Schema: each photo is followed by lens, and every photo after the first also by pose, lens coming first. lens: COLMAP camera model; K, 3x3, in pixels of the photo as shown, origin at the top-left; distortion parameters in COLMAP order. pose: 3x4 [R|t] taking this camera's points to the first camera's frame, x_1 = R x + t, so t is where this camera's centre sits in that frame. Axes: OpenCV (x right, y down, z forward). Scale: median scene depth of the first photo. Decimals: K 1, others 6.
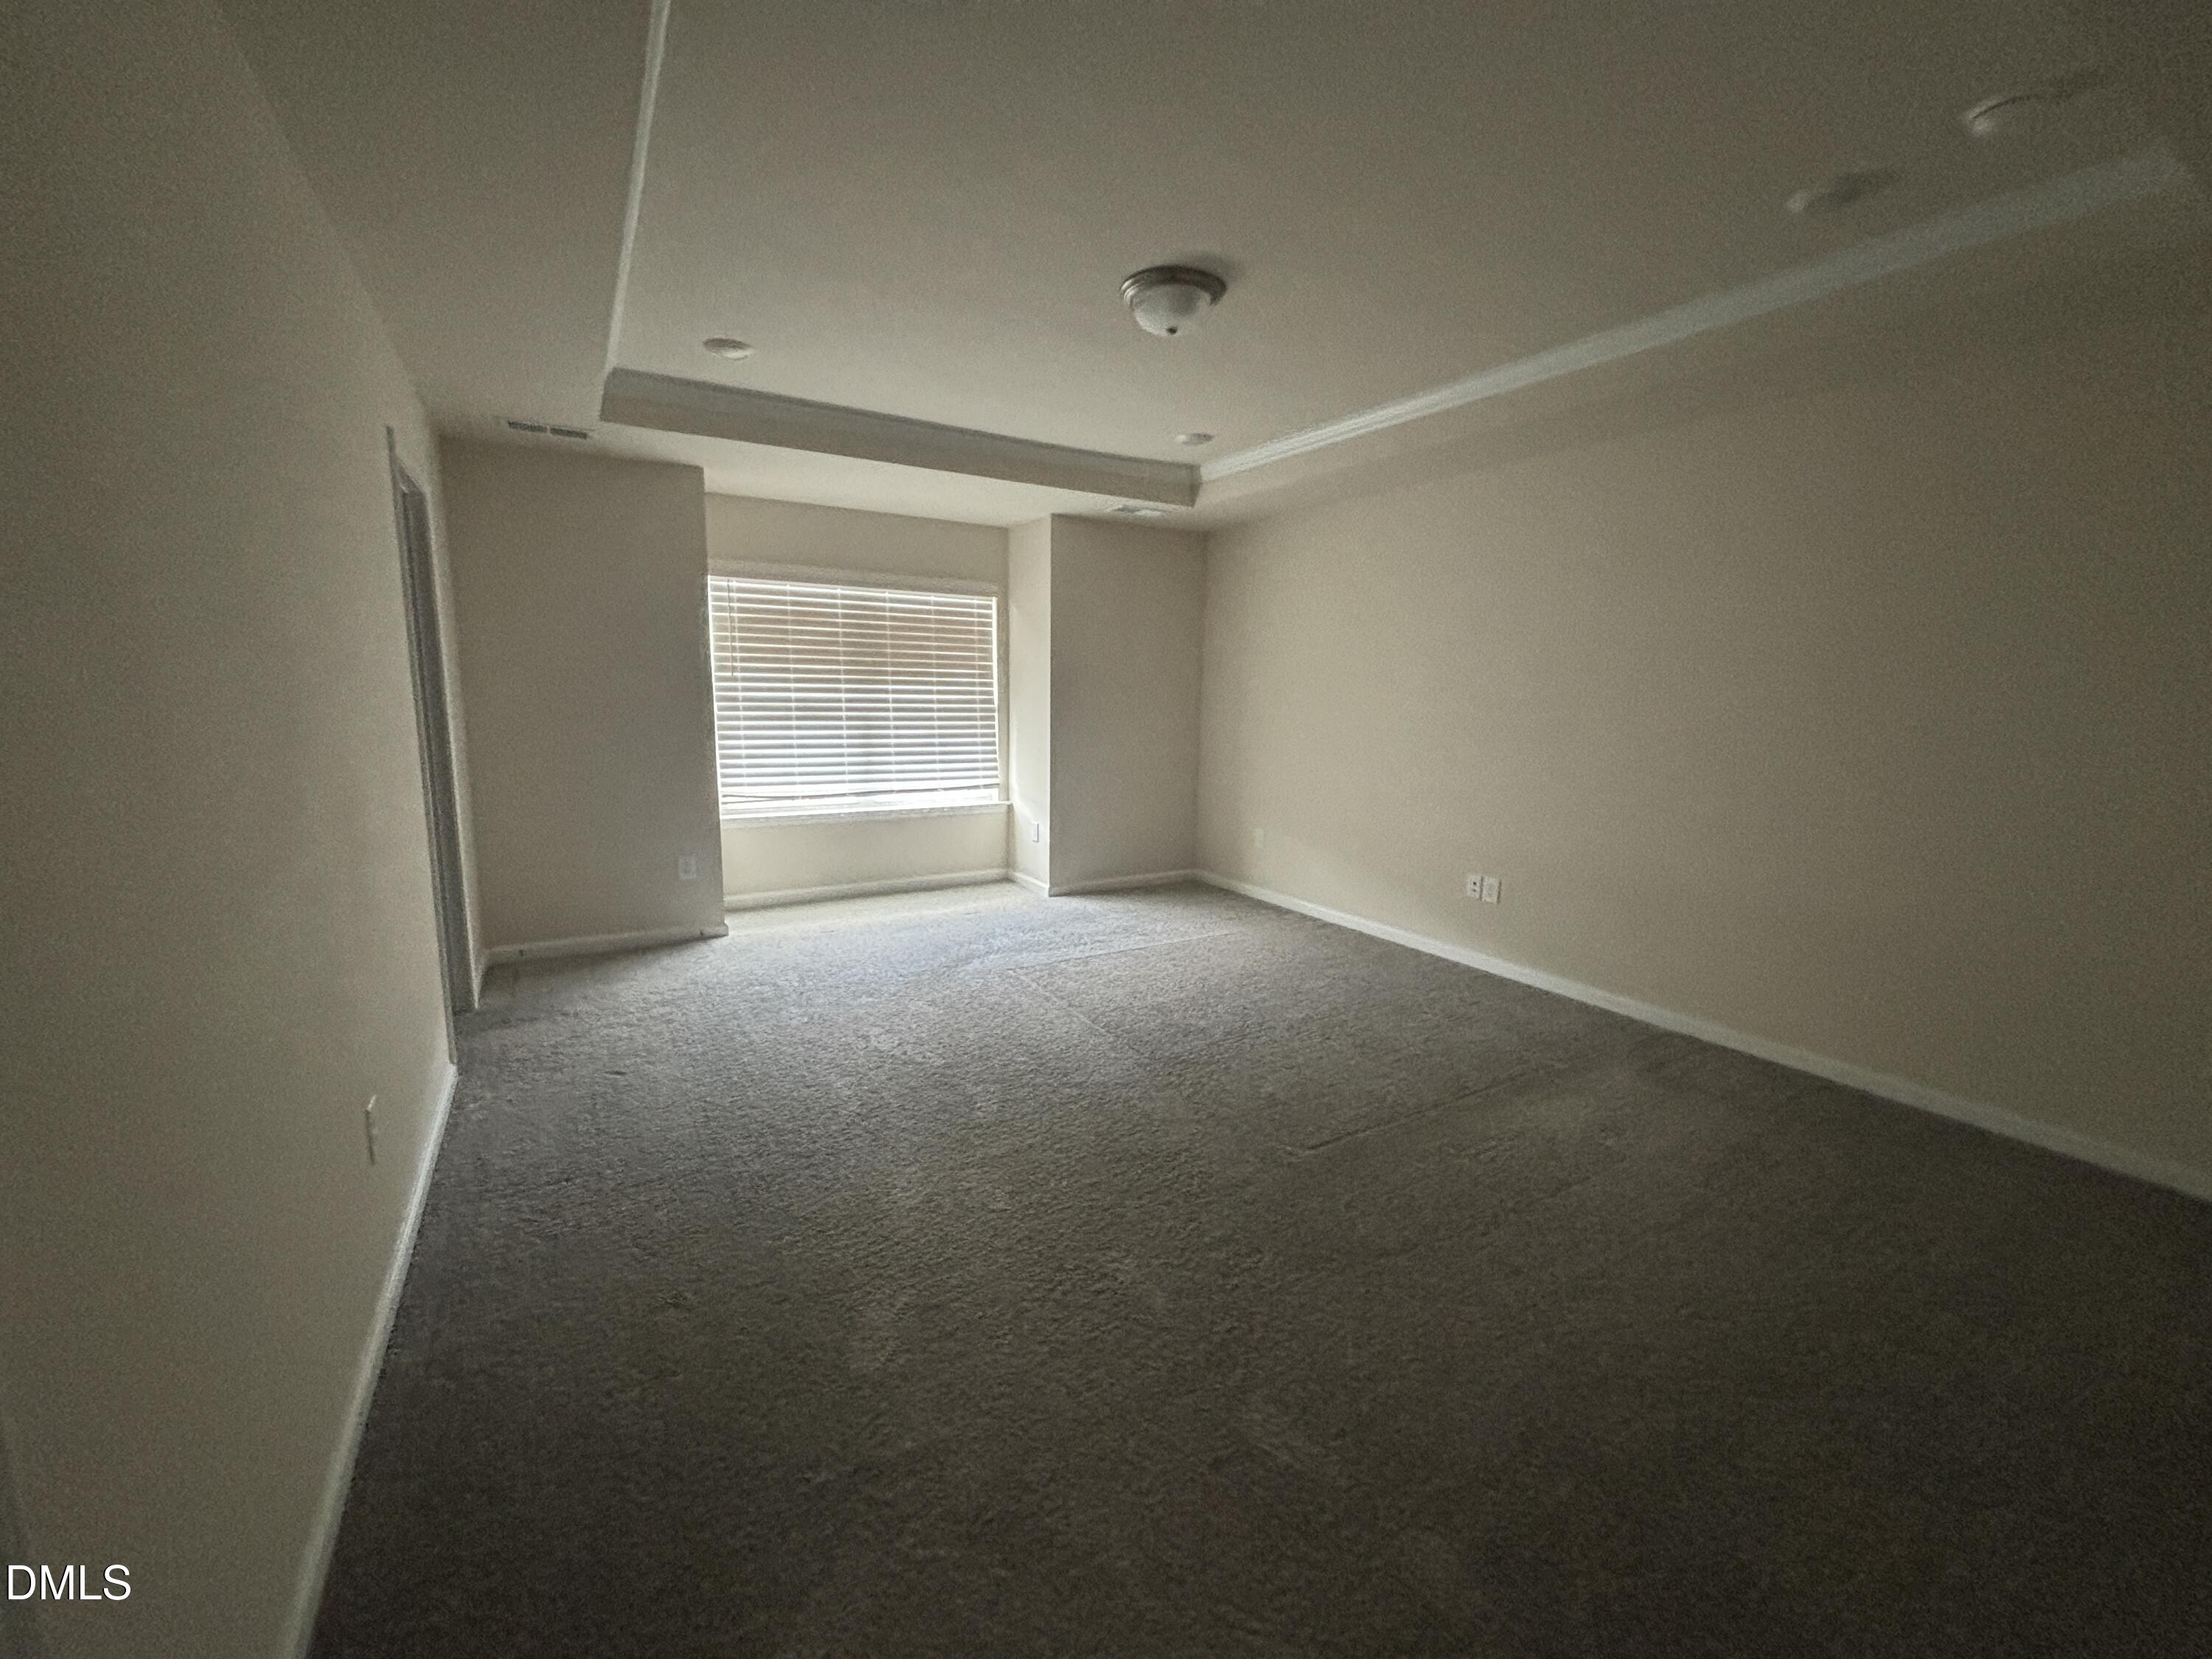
lens RADIAL K [[891.2, 0, 1097.5], [0, 891.2, 827.3], [0, 0, 1]] dist [0.000198, 0.001429]
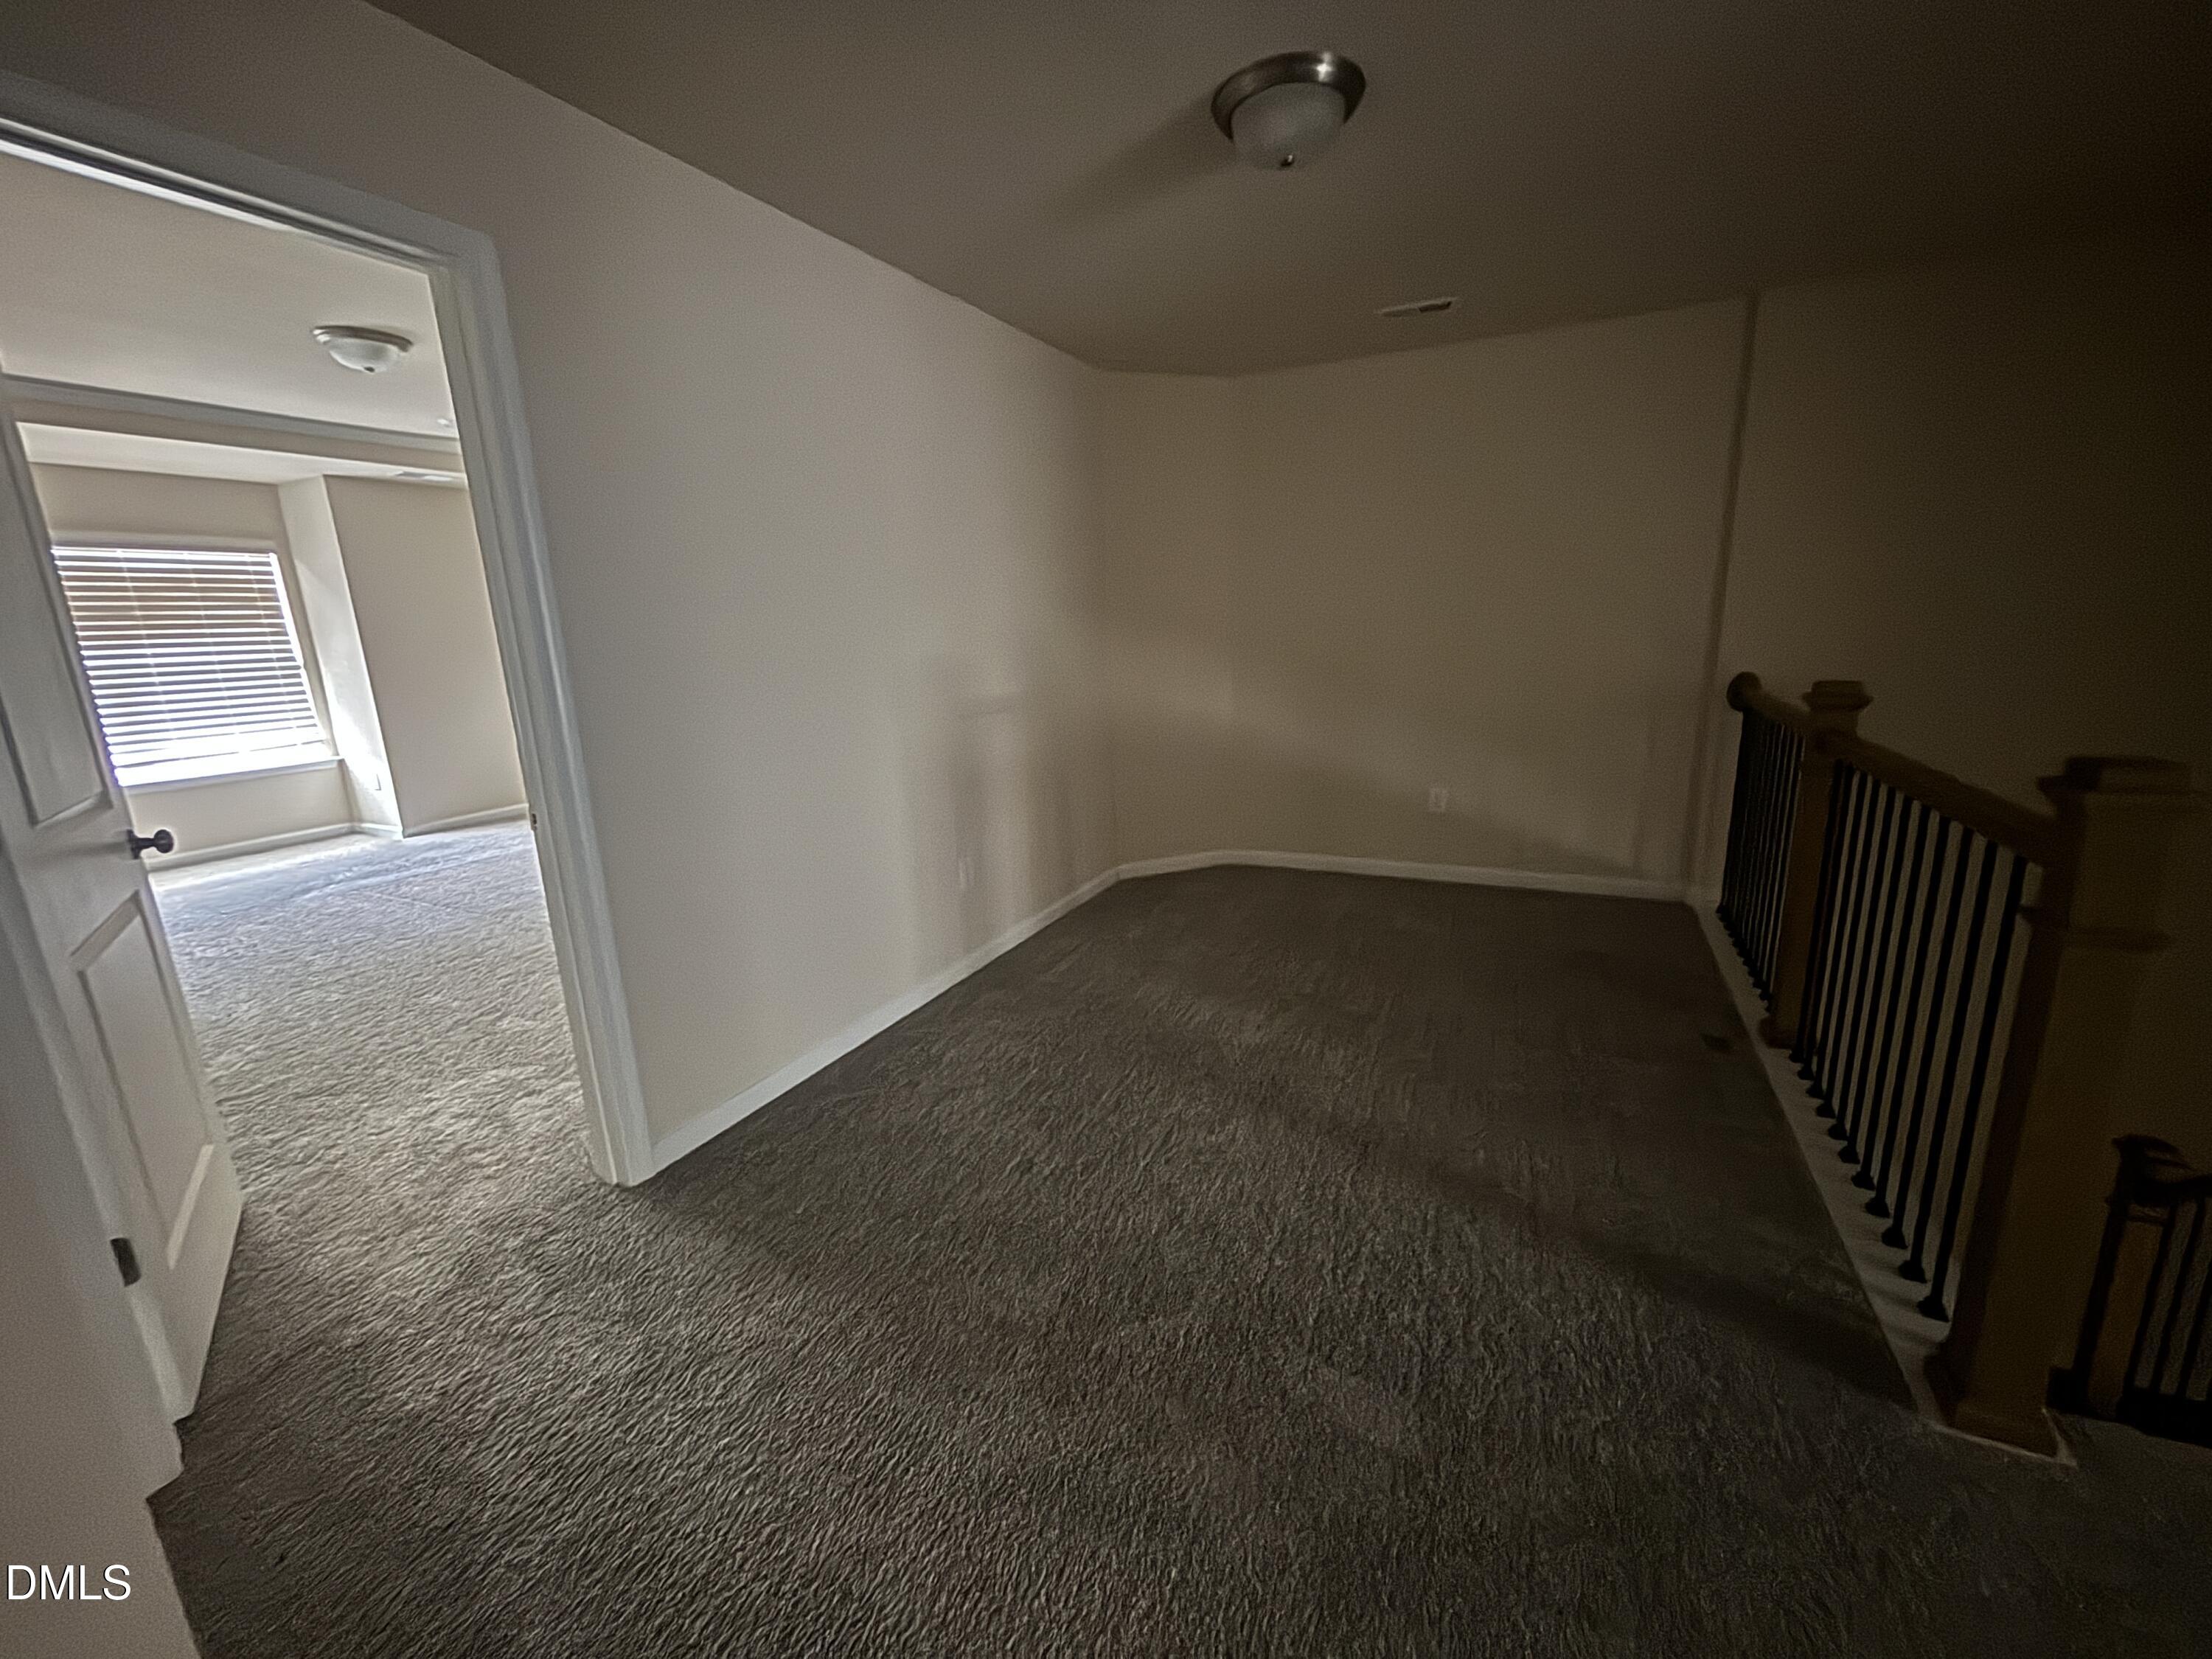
lens RADIAL K [[891.2, 0, 1104.3], [0, 891.2, 828.5], [0, 0, 1]] dist [0.000198, 0.001429]
pose [[0.835986, -0.164866, 0.523400, 0.090063], [0.129482, 0.986133, 0.103811, 0.064234], [-0.533256, -0.019013, 0.845740, -0.357647]]
